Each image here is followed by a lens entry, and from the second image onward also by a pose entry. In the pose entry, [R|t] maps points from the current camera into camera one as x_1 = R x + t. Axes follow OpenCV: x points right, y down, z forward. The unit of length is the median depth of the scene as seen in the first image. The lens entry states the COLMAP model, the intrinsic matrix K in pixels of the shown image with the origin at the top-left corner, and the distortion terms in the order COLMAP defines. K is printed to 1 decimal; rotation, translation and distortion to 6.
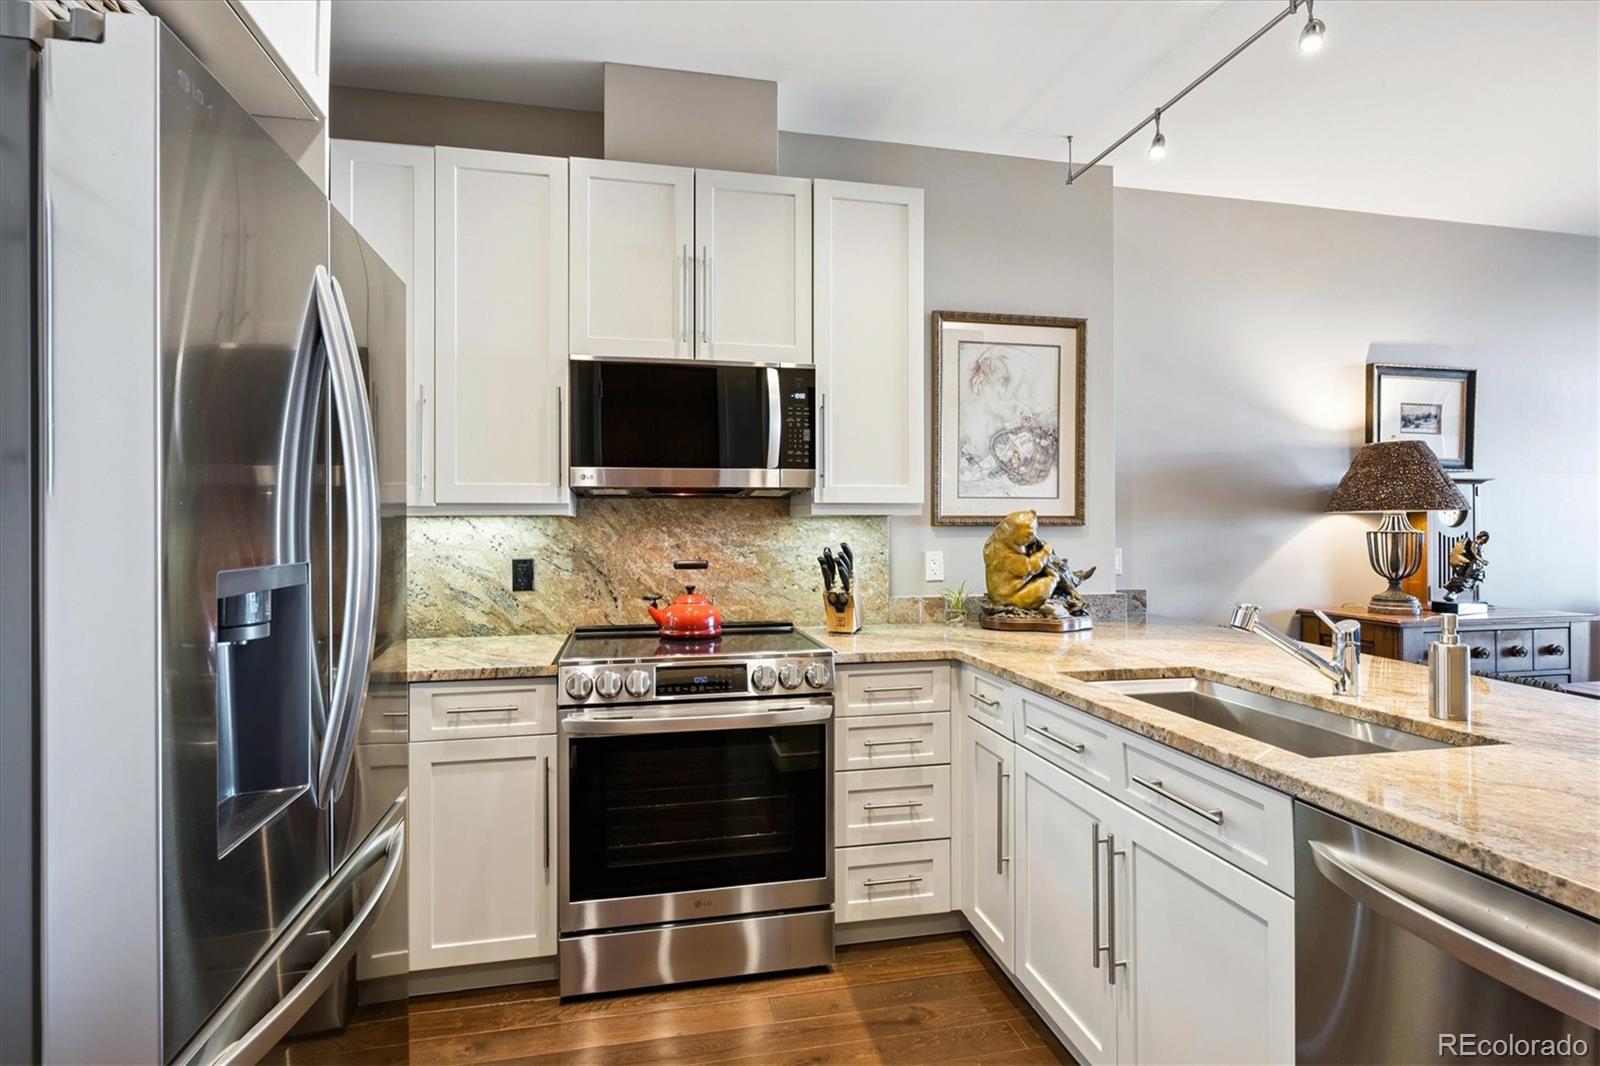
lens RADIAL K [[792.7, 0, 799.6], [0, 792.7, 530.3], [0, 0, 1]] dist [0.001631, -0.000631]
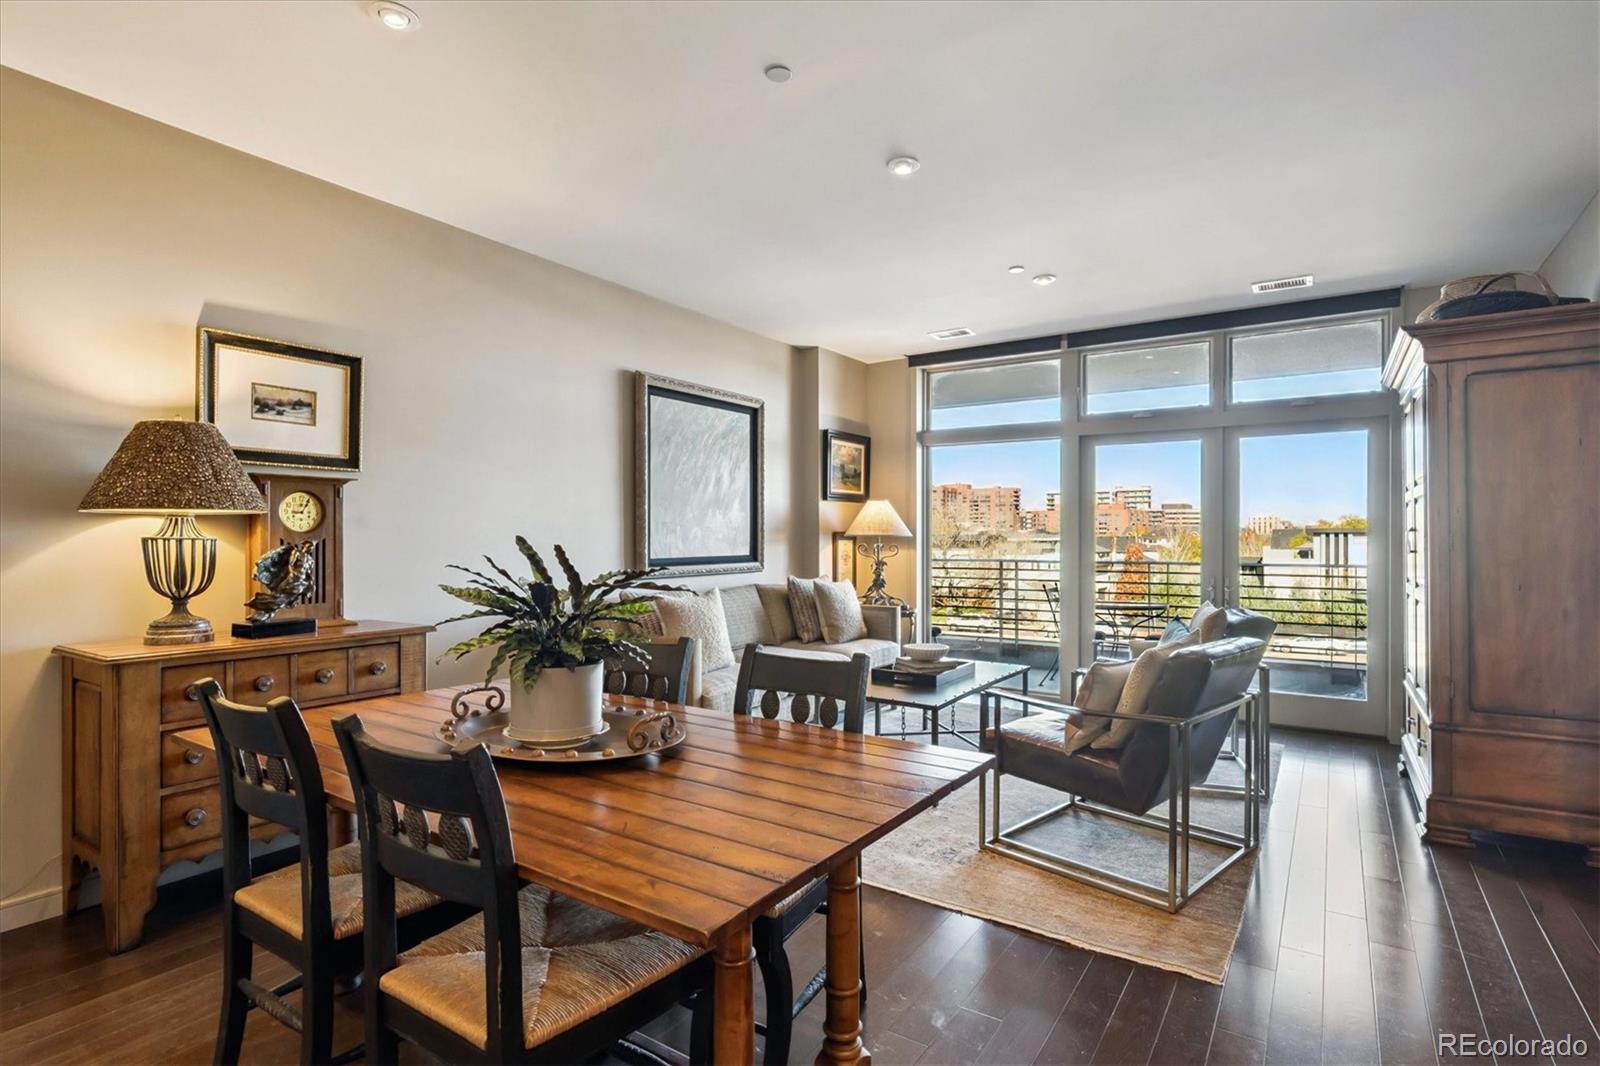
lens RADIAL K [[792.7, 0, 810.3], [0, 792.7, 539.0], [0, 0, 1]] dist [0.001631, -0.000631]
pose [[0.711678, 0.005233, 0.702486, 0.637751], [-0.000628, 0.999977, -0.006813, 0.007688], [-0.702505, 0.004407, 0.711665, 0.010267]]
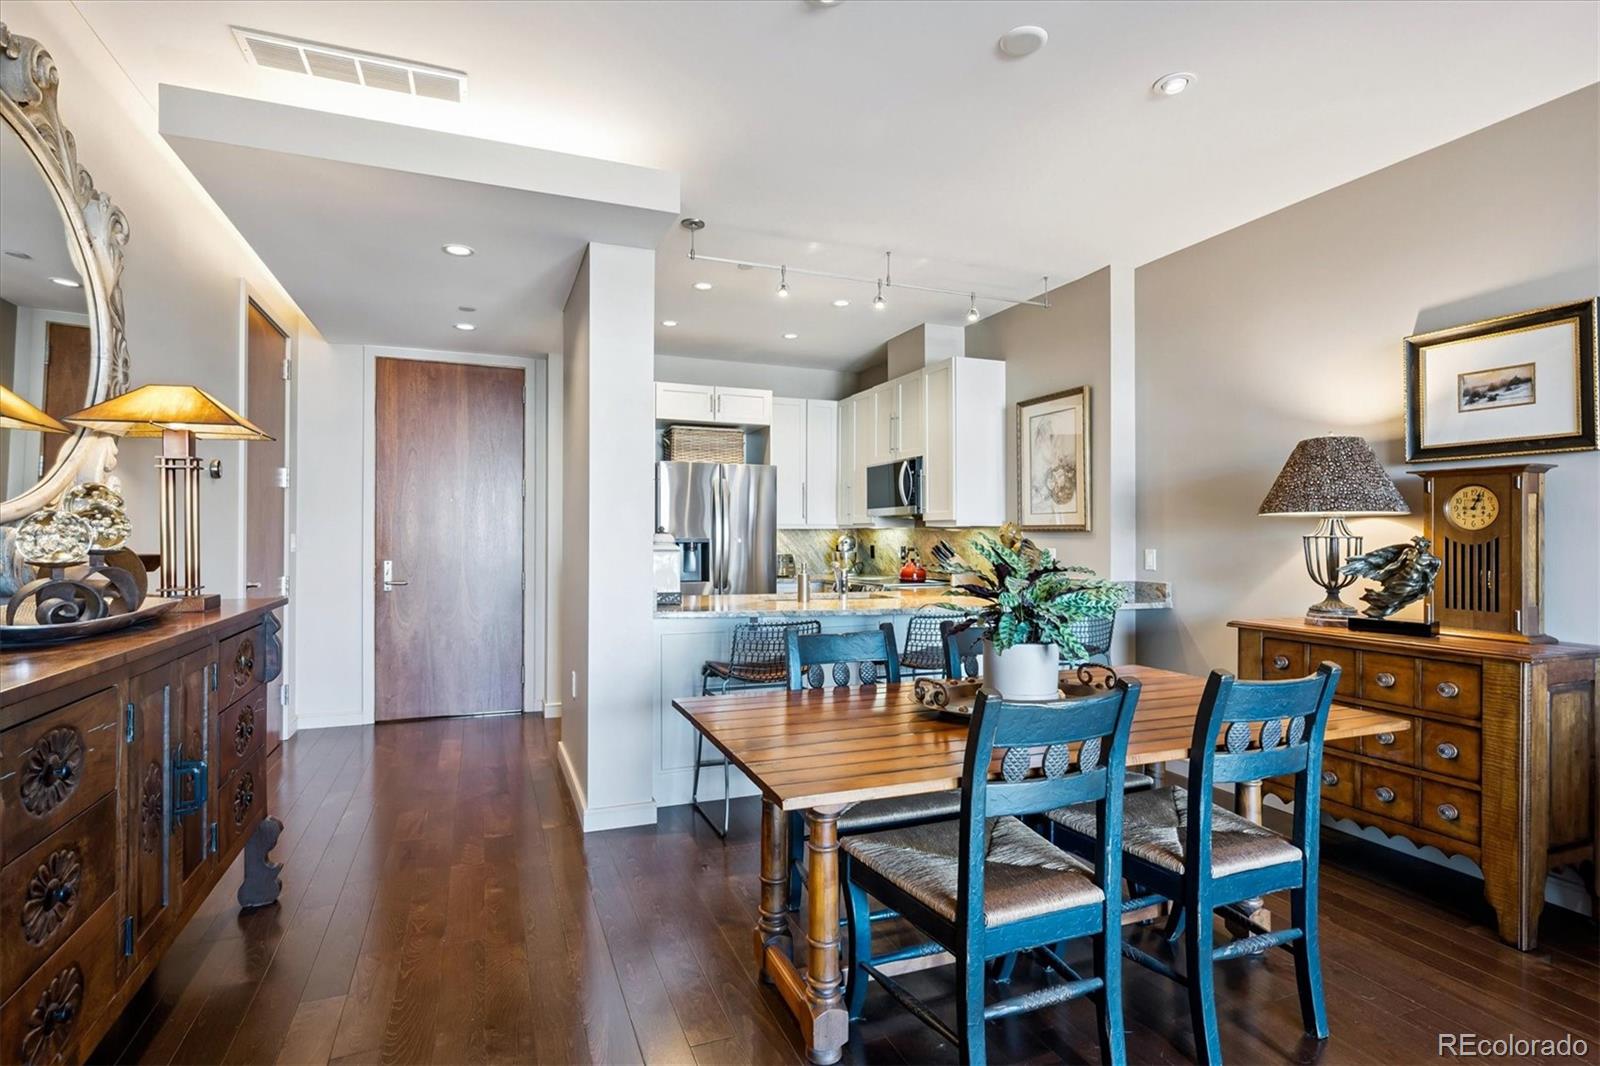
lens RADIAL K [[792.7, 0, 798.3], [0, 792.7, 535.3], [0, 0, 1]] dist [0.001631, -0.000631]
pose [[0.164217, 0.001601, -0.986423, 1.535531], [-0.007951, 0.999968, 0.000299, 0.004594], [0.986392, 0.007794, 0.164225, 0.240302]]
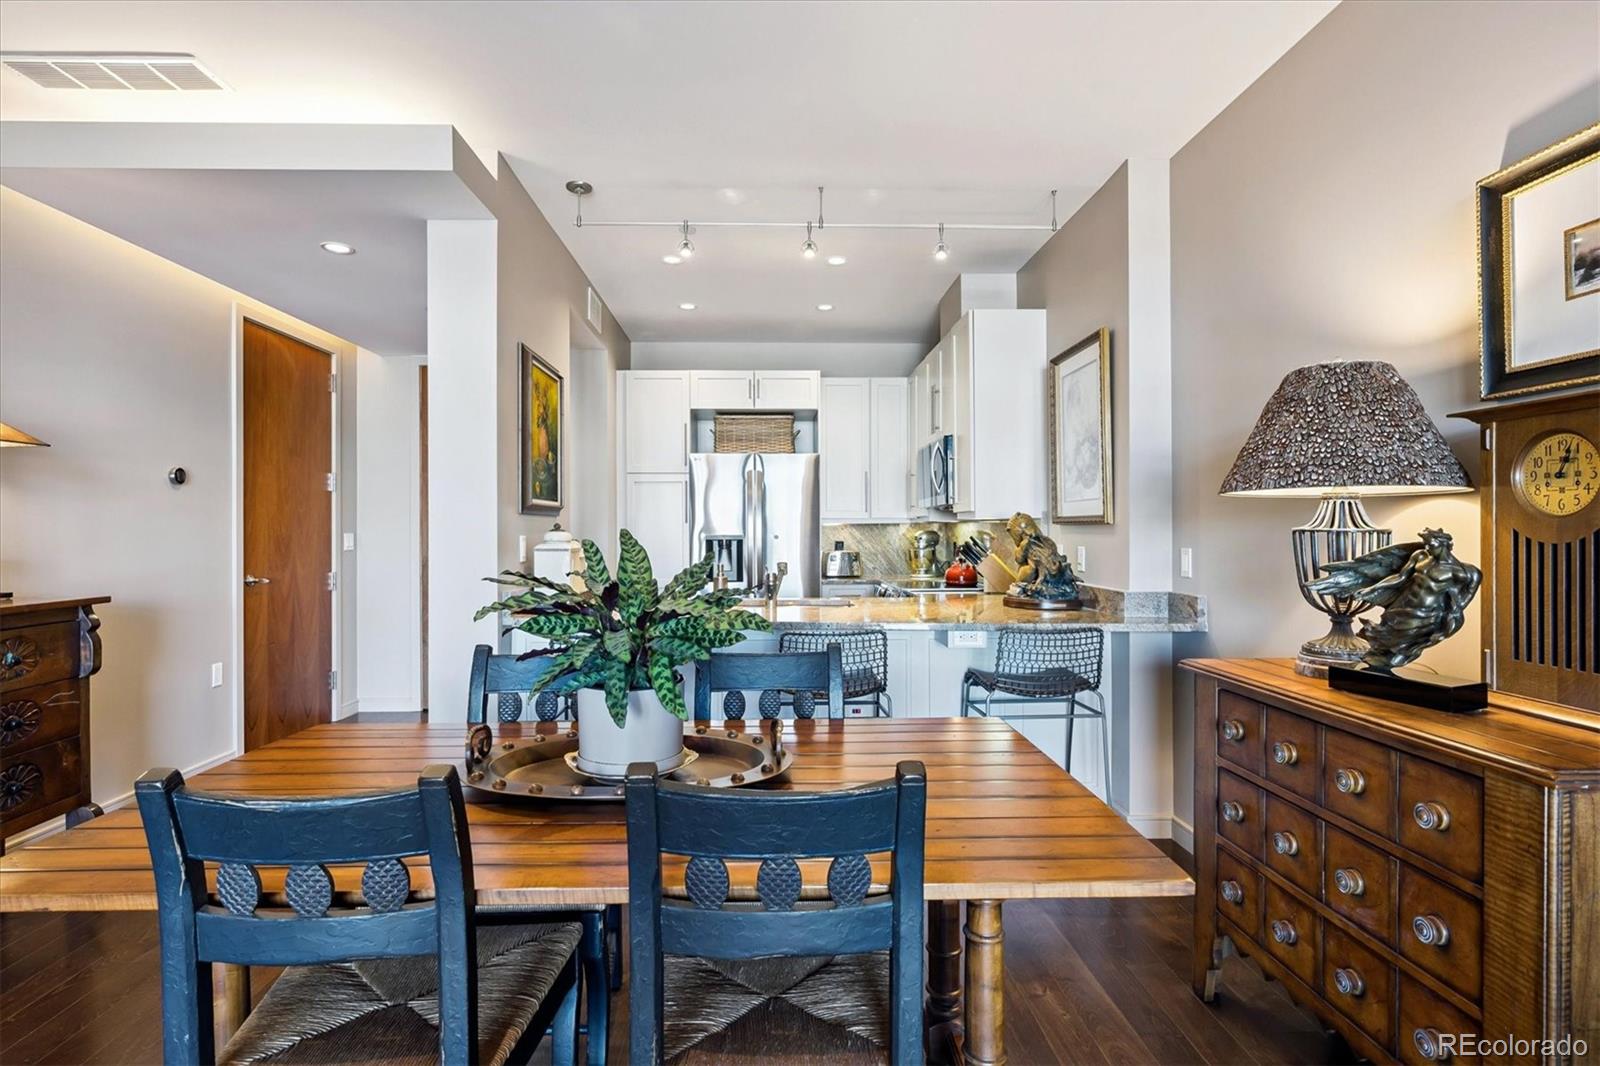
lens RADIAL K [[792.7, 0, 782.4], [0, 792.7, 534.1], [0, 0, 1]] dist [0.001631, -0.000631]
pose [[-0.186403, 0.006344, -0.982453, 1.354439], [-0.000055, 0.999979, 0.006467, 0.001049], [0.982473, 0.001260, -0.186399, 0.712934]]
